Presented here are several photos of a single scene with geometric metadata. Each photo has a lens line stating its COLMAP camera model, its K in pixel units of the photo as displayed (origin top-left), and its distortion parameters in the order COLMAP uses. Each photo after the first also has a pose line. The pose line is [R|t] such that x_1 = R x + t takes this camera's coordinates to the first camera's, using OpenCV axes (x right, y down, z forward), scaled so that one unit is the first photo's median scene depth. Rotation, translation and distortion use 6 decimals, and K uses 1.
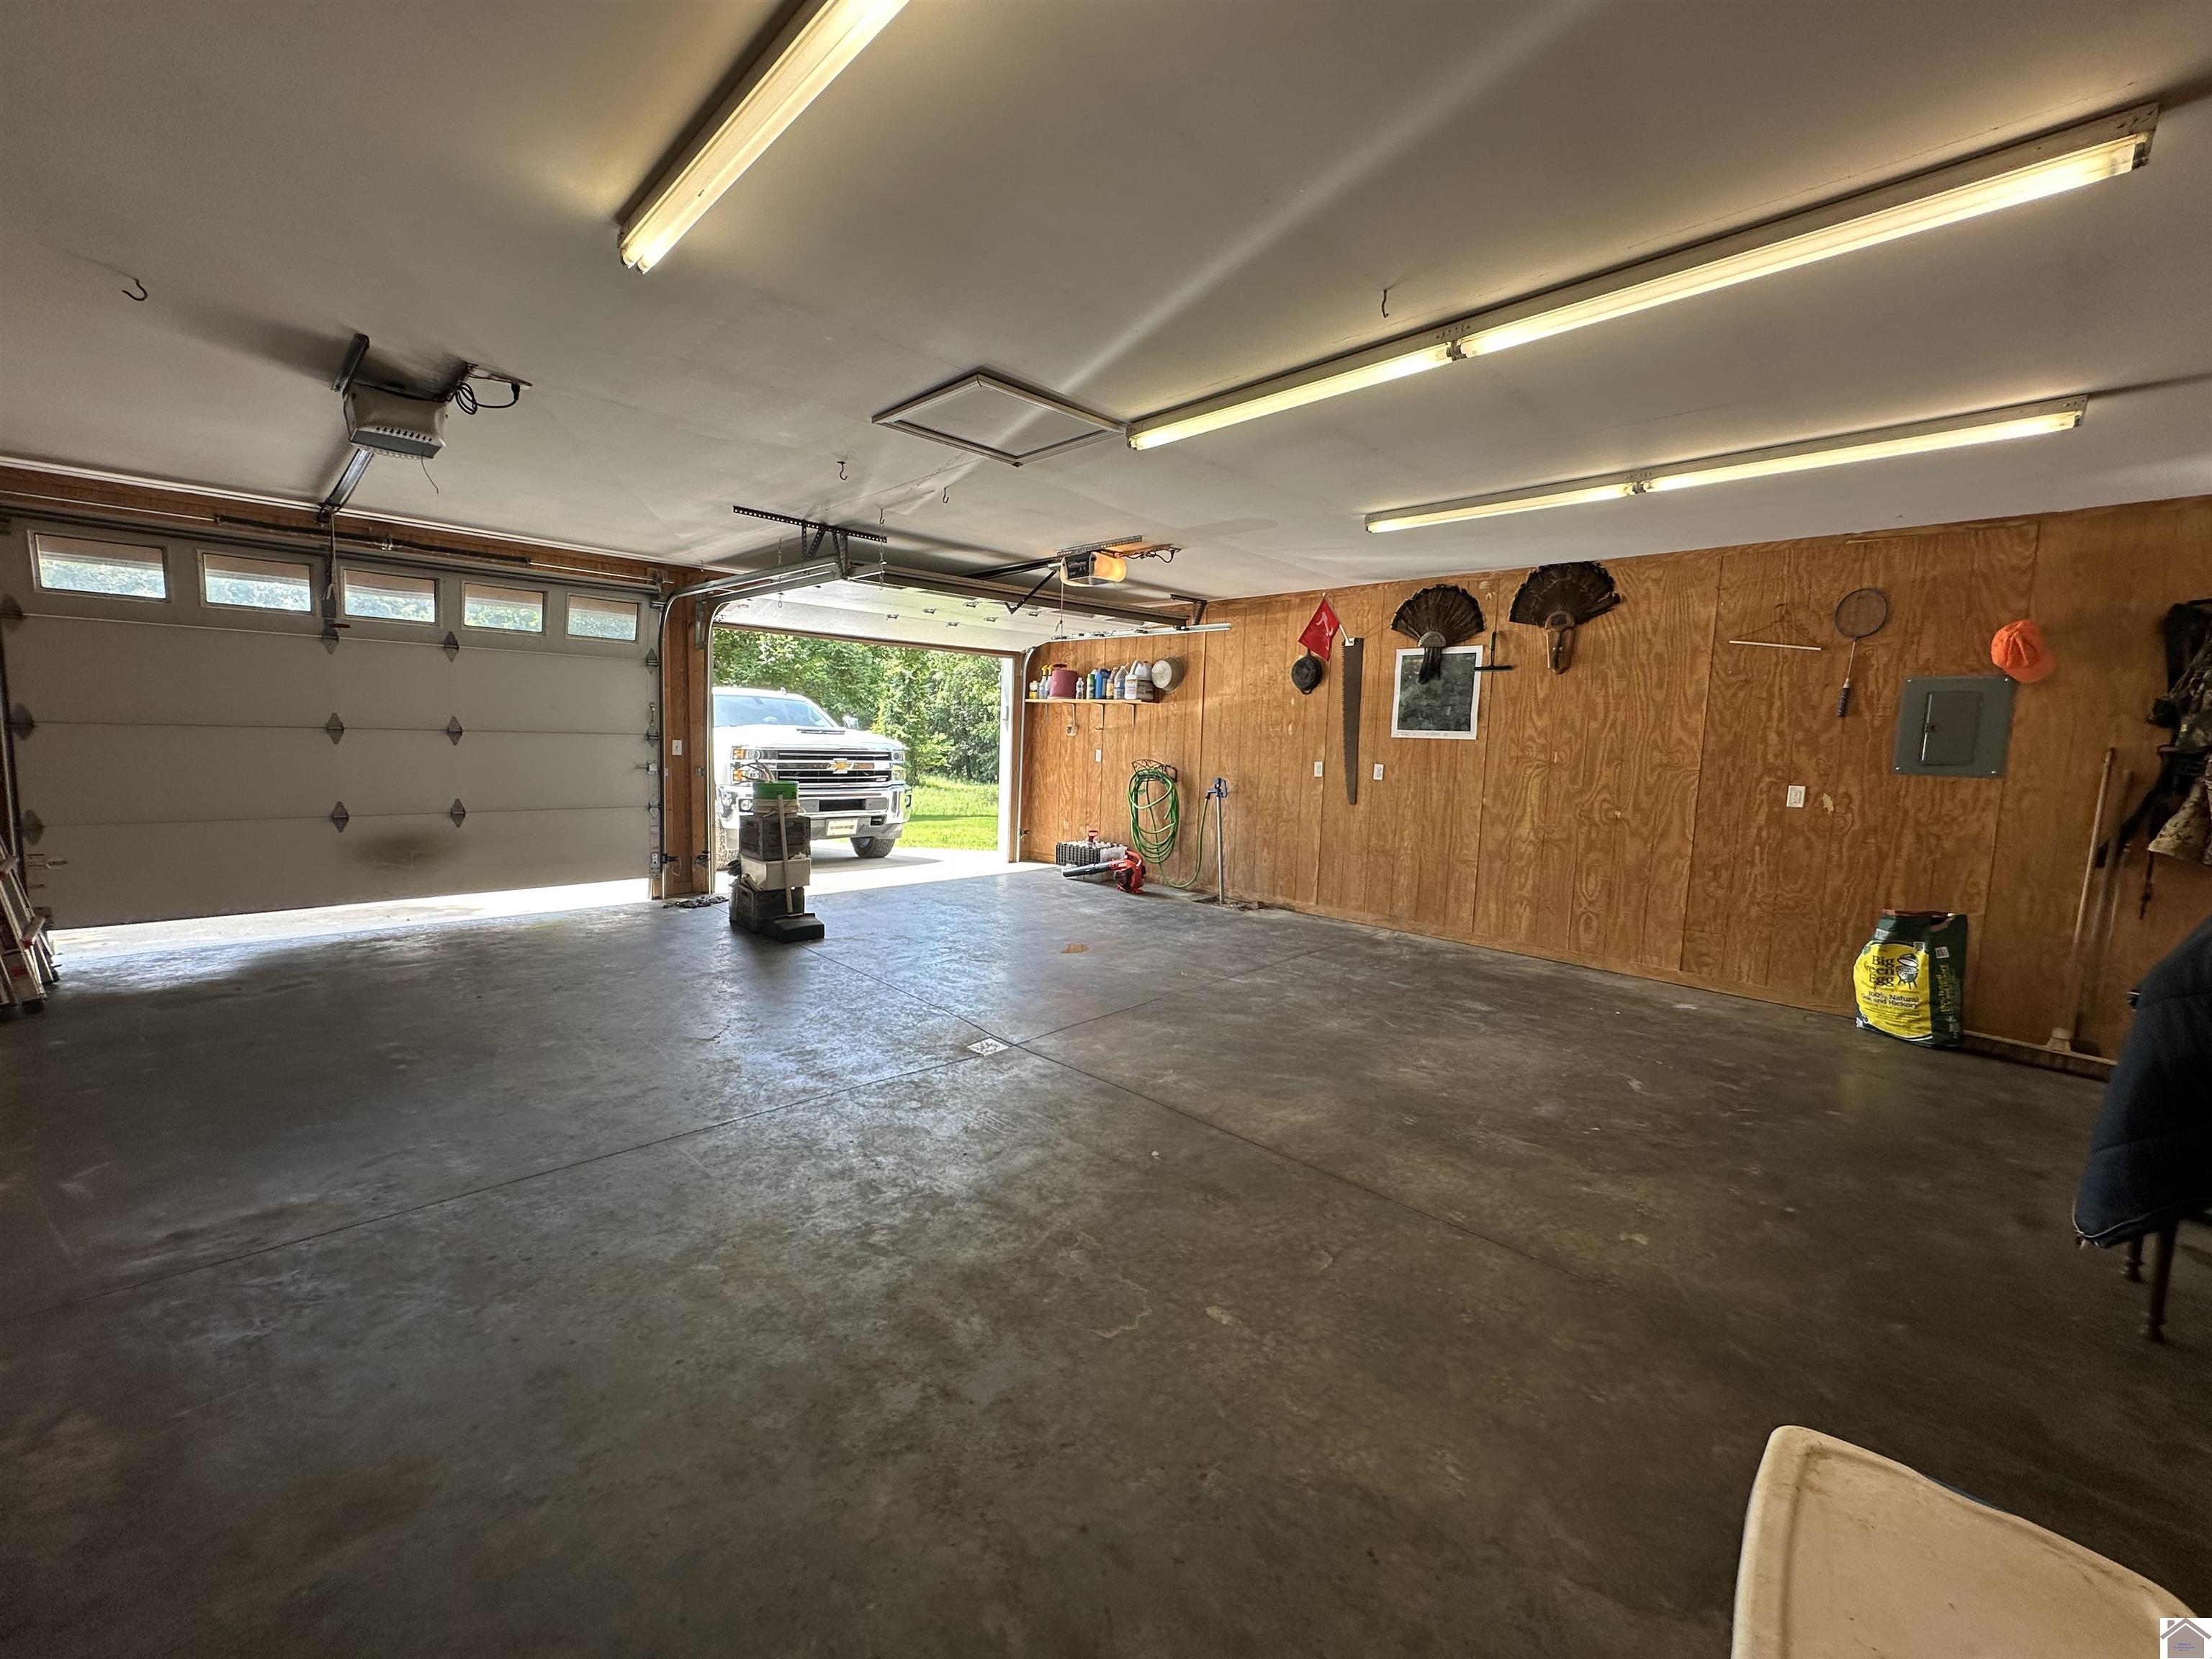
lens RADIAL K [[876.0, 0, 1104.0], [0, 876.0, 821.4], [0, 0, 1]] dist [-0.000971, 0.000216]
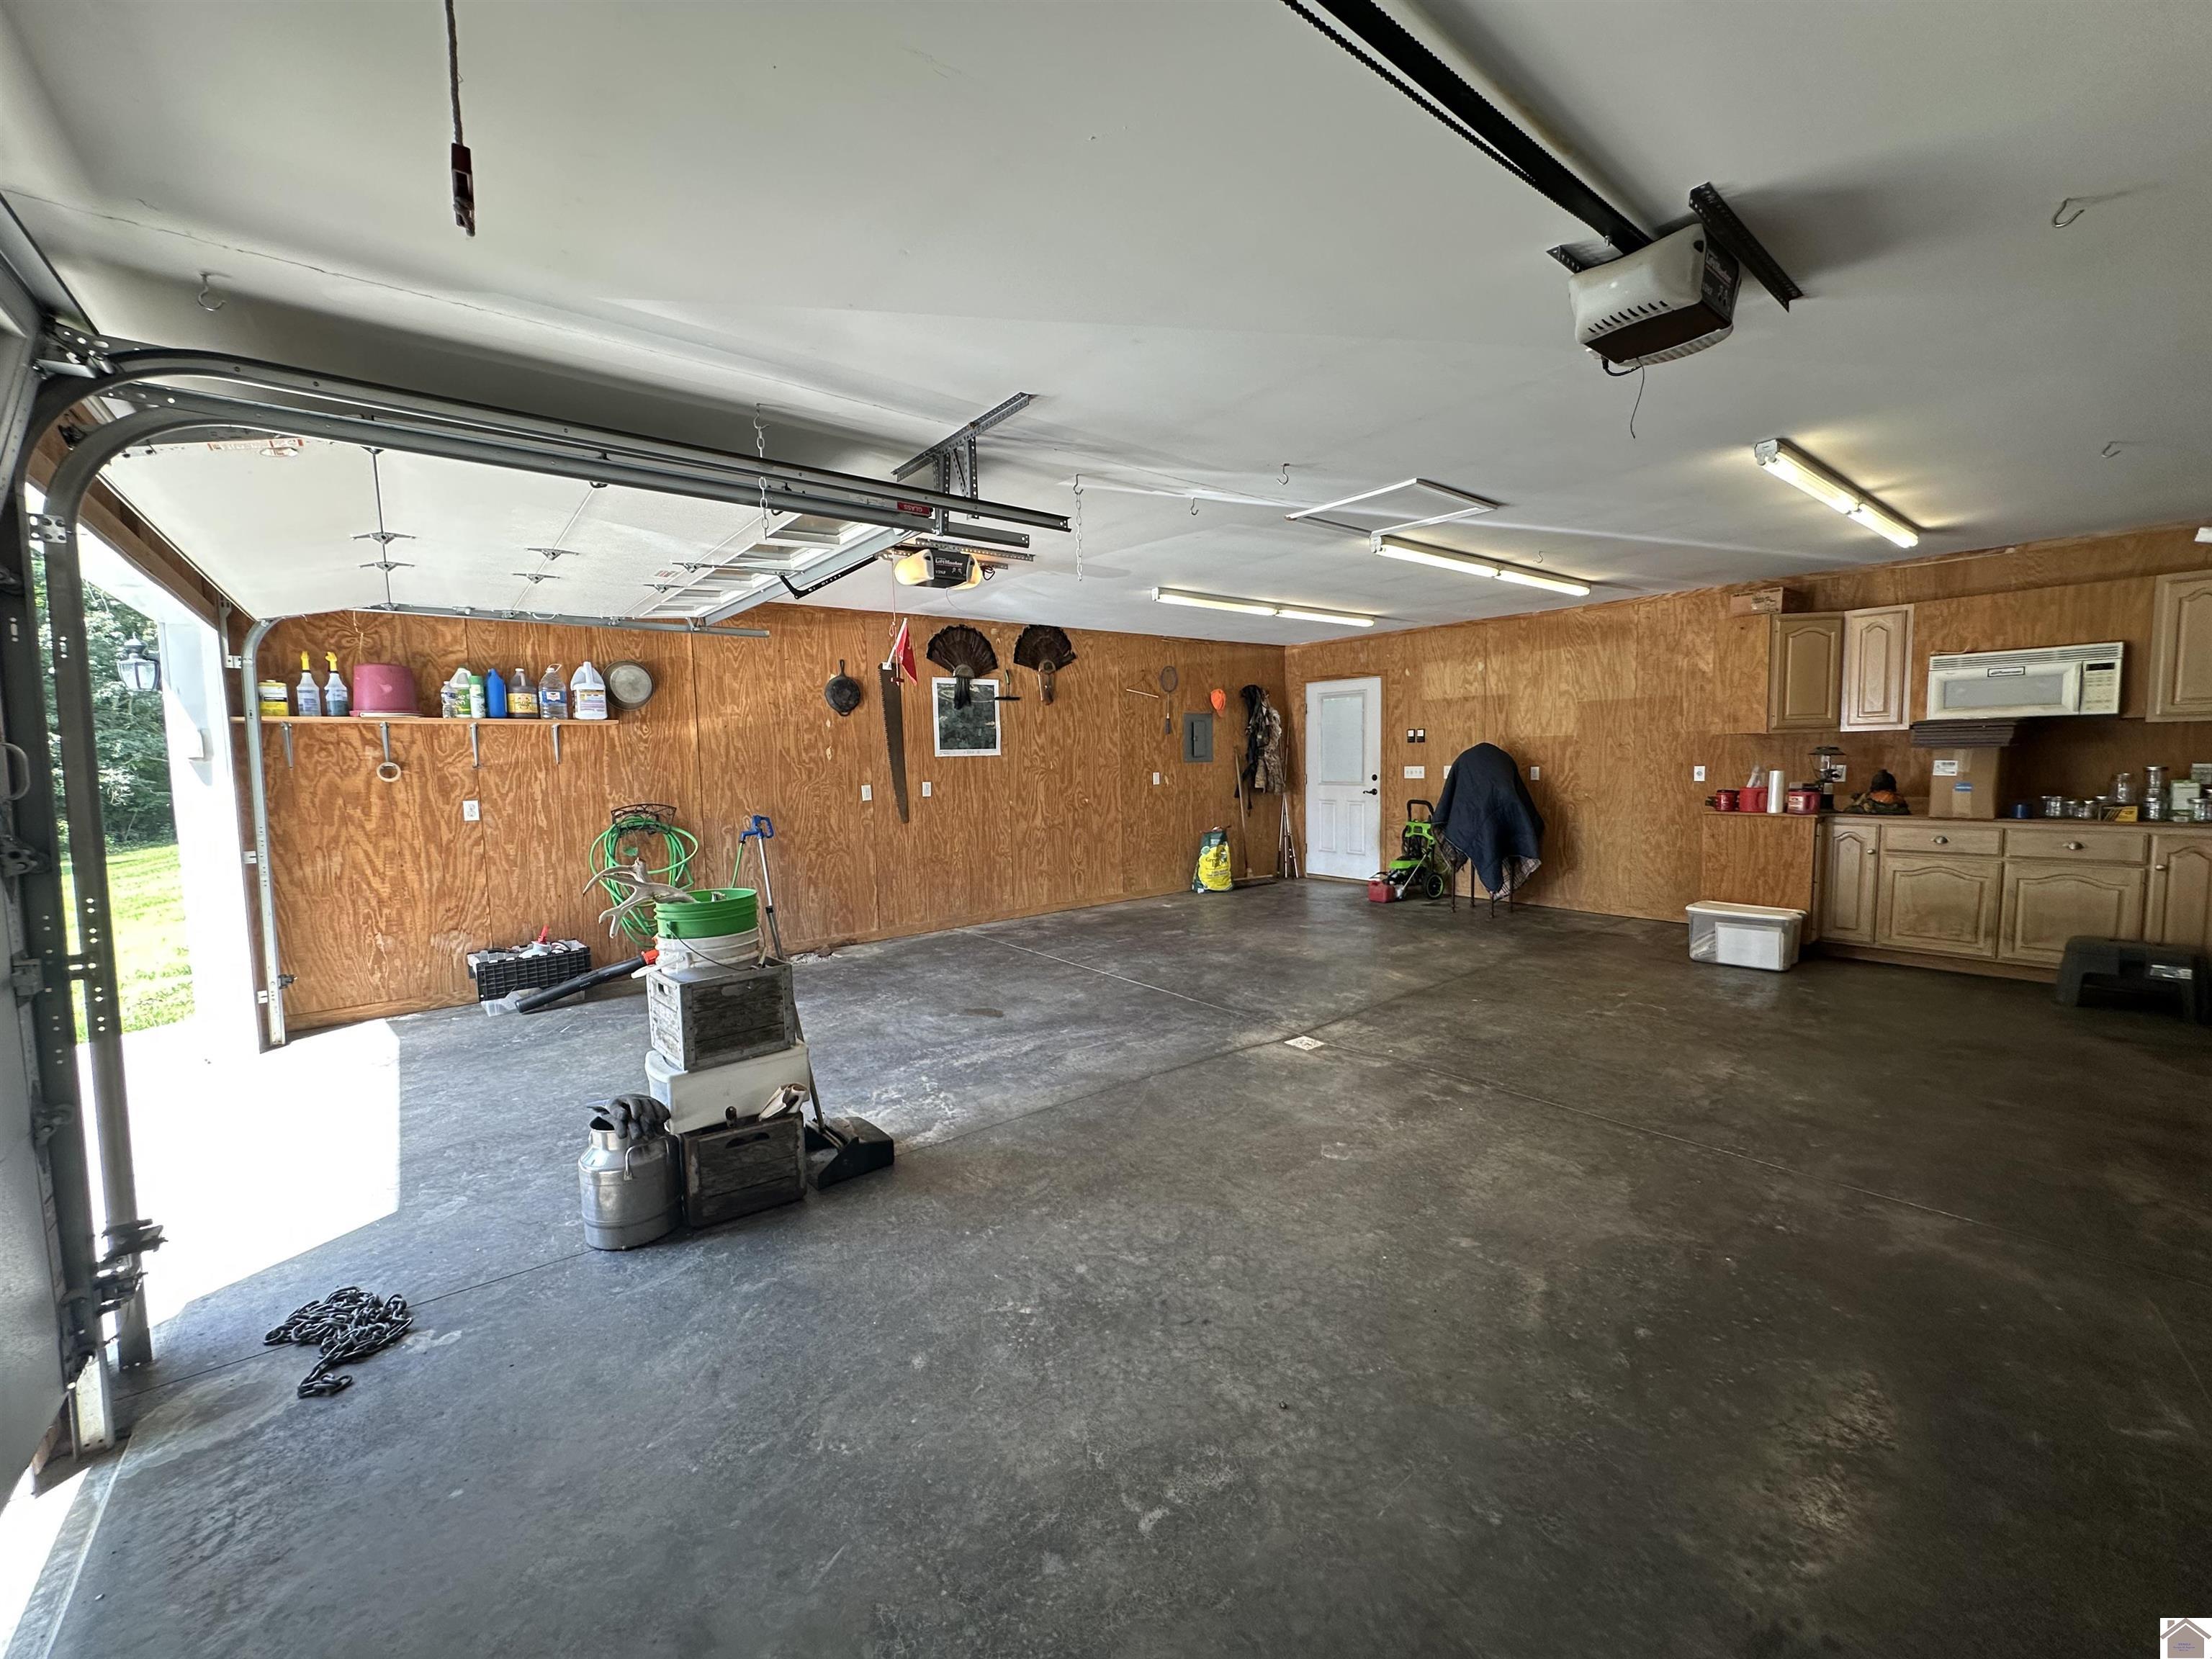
lens RADIAL K [[876.0, 0, 1103.7], [0, 876.0, 822.7], [0, 0, 1]] dist [-0.000971, 0.000216]
pose [[0.114939, -0.111216, 0.987127, -0.806557], [0.127191, 0.987181, 0.096412, -0.101285], [-0.985196, 0.114473, 0.127611, 0.717106]]
